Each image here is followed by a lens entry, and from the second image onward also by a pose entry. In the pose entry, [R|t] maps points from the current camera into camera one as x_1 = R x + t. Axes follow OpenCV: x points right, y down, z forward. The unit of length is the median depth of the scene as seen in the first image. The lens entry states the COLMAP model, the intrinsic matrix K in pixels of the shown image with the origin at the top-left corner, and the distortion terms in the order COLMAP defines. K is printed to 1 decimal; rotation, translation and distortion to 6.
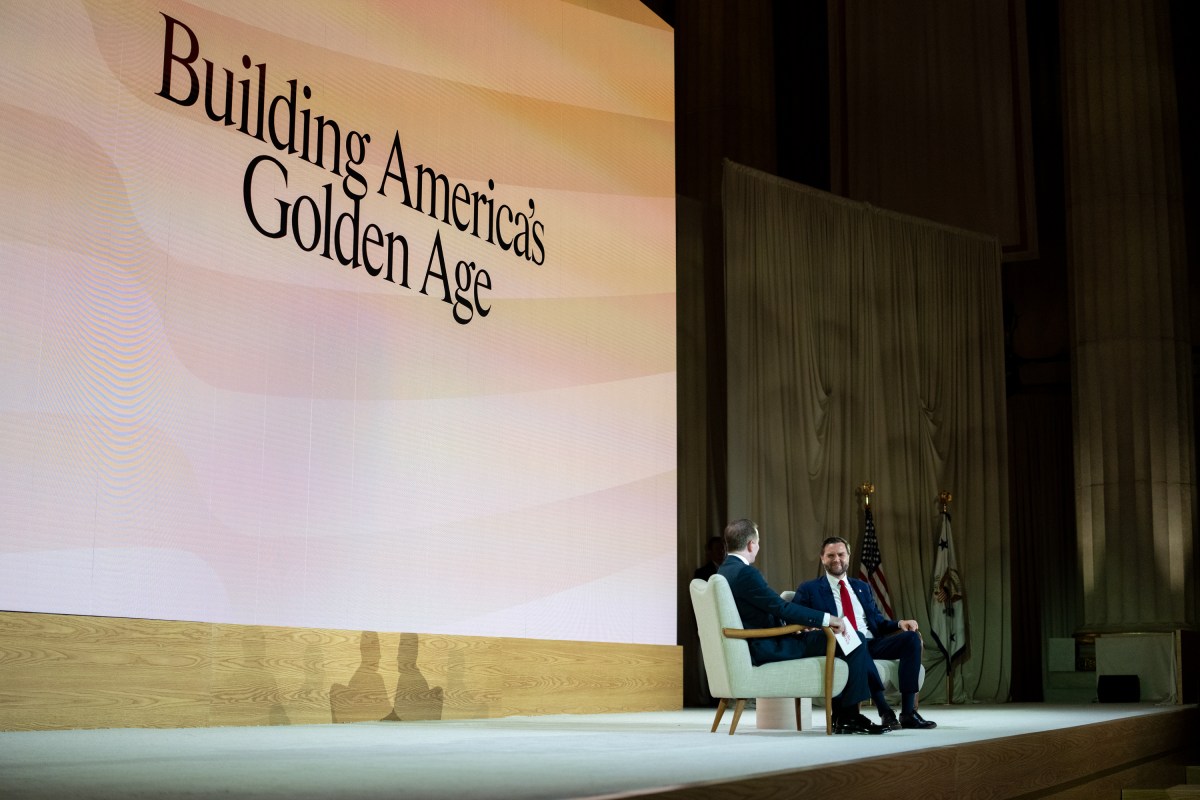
lens RADIAL K [[1759.8, 0, 600.0], [0, 1759.8, 400.0], [0, 0, 1]] dist [-0.161181, -0.025820]
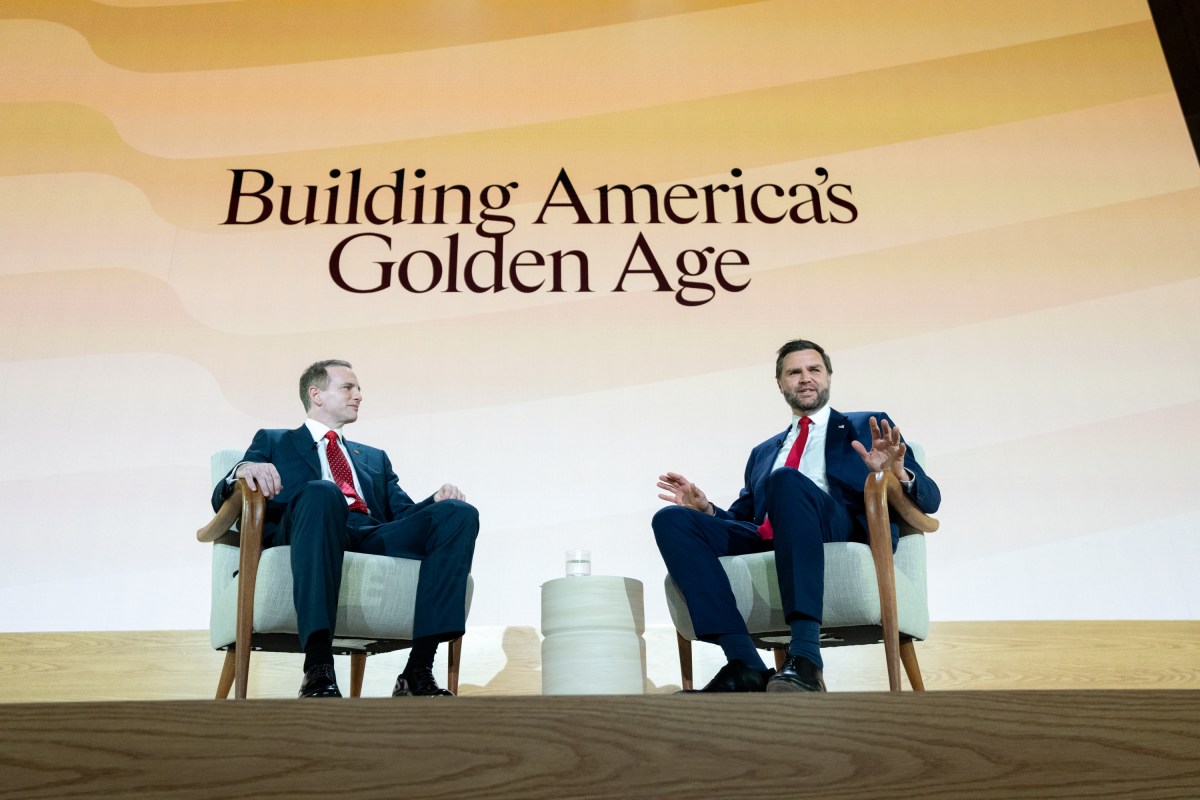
lens RADIAL K [[866.7, 0, 582.6], [0, 866.7, 402.1], [0, 0, 1]] dist [0.005095, 0.009902]
pose [[0.448975, -0.332535, -0.829363, 0.312982], [0.153695, 0.943078, -0.294926, 0.158900], [0.880227, 0.004946, 0.474527, 0.787223]]
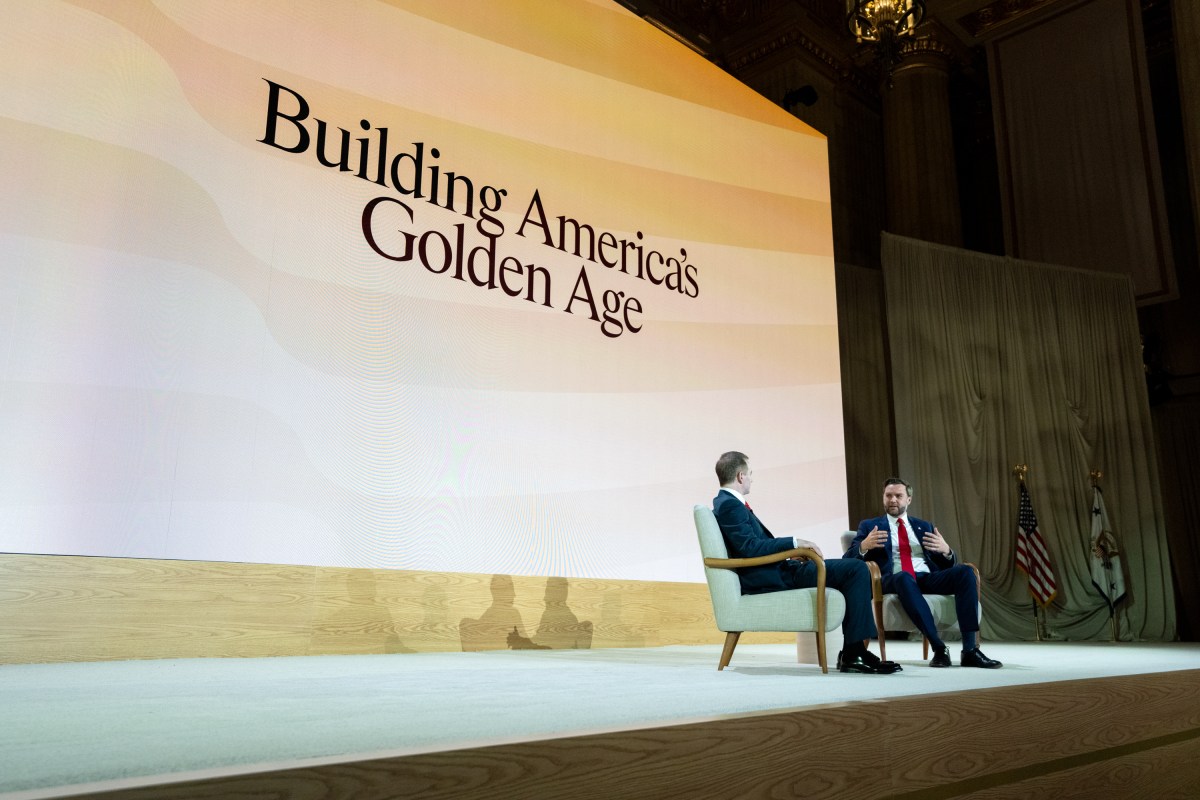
lens RADIAL K [[920.8, 0, 600.0], [0, 920.8, 400.0], [0, 0, 1]] dist [0.007703, 0.006121]
pose [[0.934983, -0.079321, -0.345708, 0.161508], [0.052460, 0.994879, -0.086390, 0.068066], [0.350791, 0.062637, 0.934357, 0.401832]]
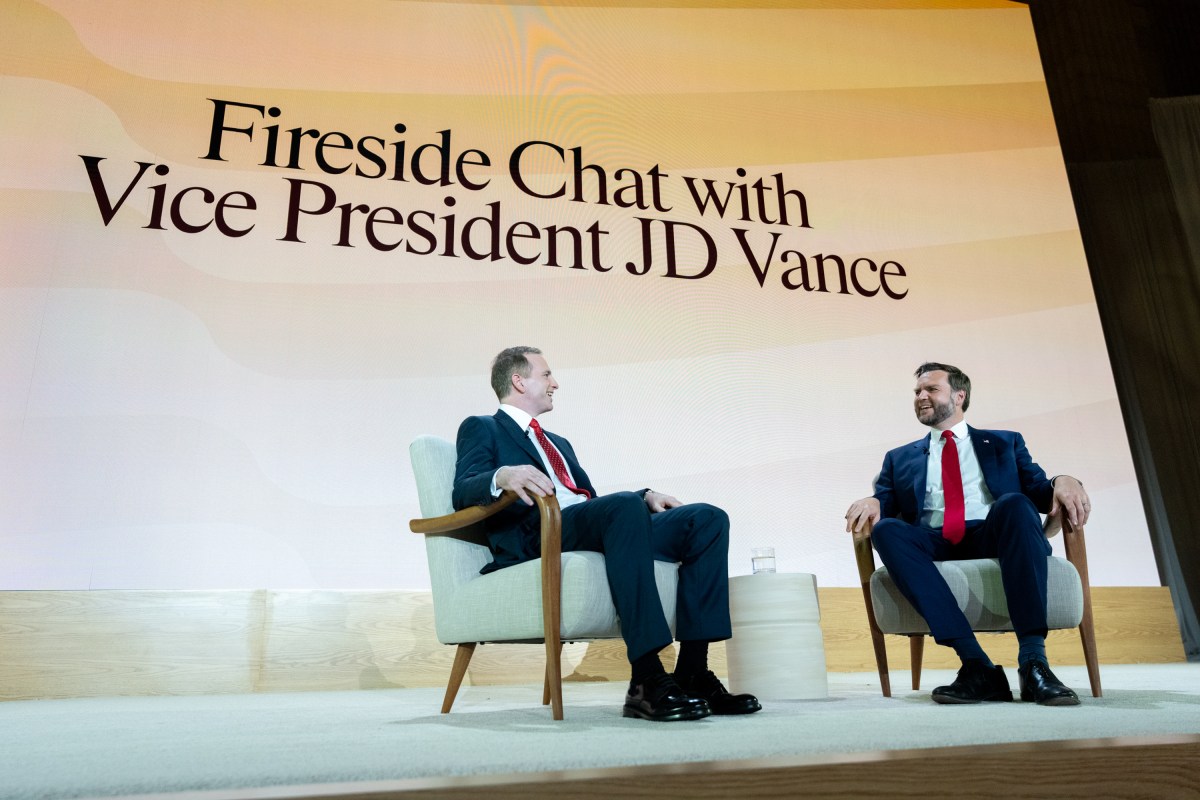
lens RADIAL K [[817.0, 0, 568.5], [0, 817.0, 417.2], [0, 0, 1]] dist [-0.006374, 0.021704]
pose [[0.647376, -0.234044, -0.725346, 0.242790], [0.143689, 0.972097, -0.185419, 0.124027], [0.748504, 0.015812, 0.662942, 0.691467]]
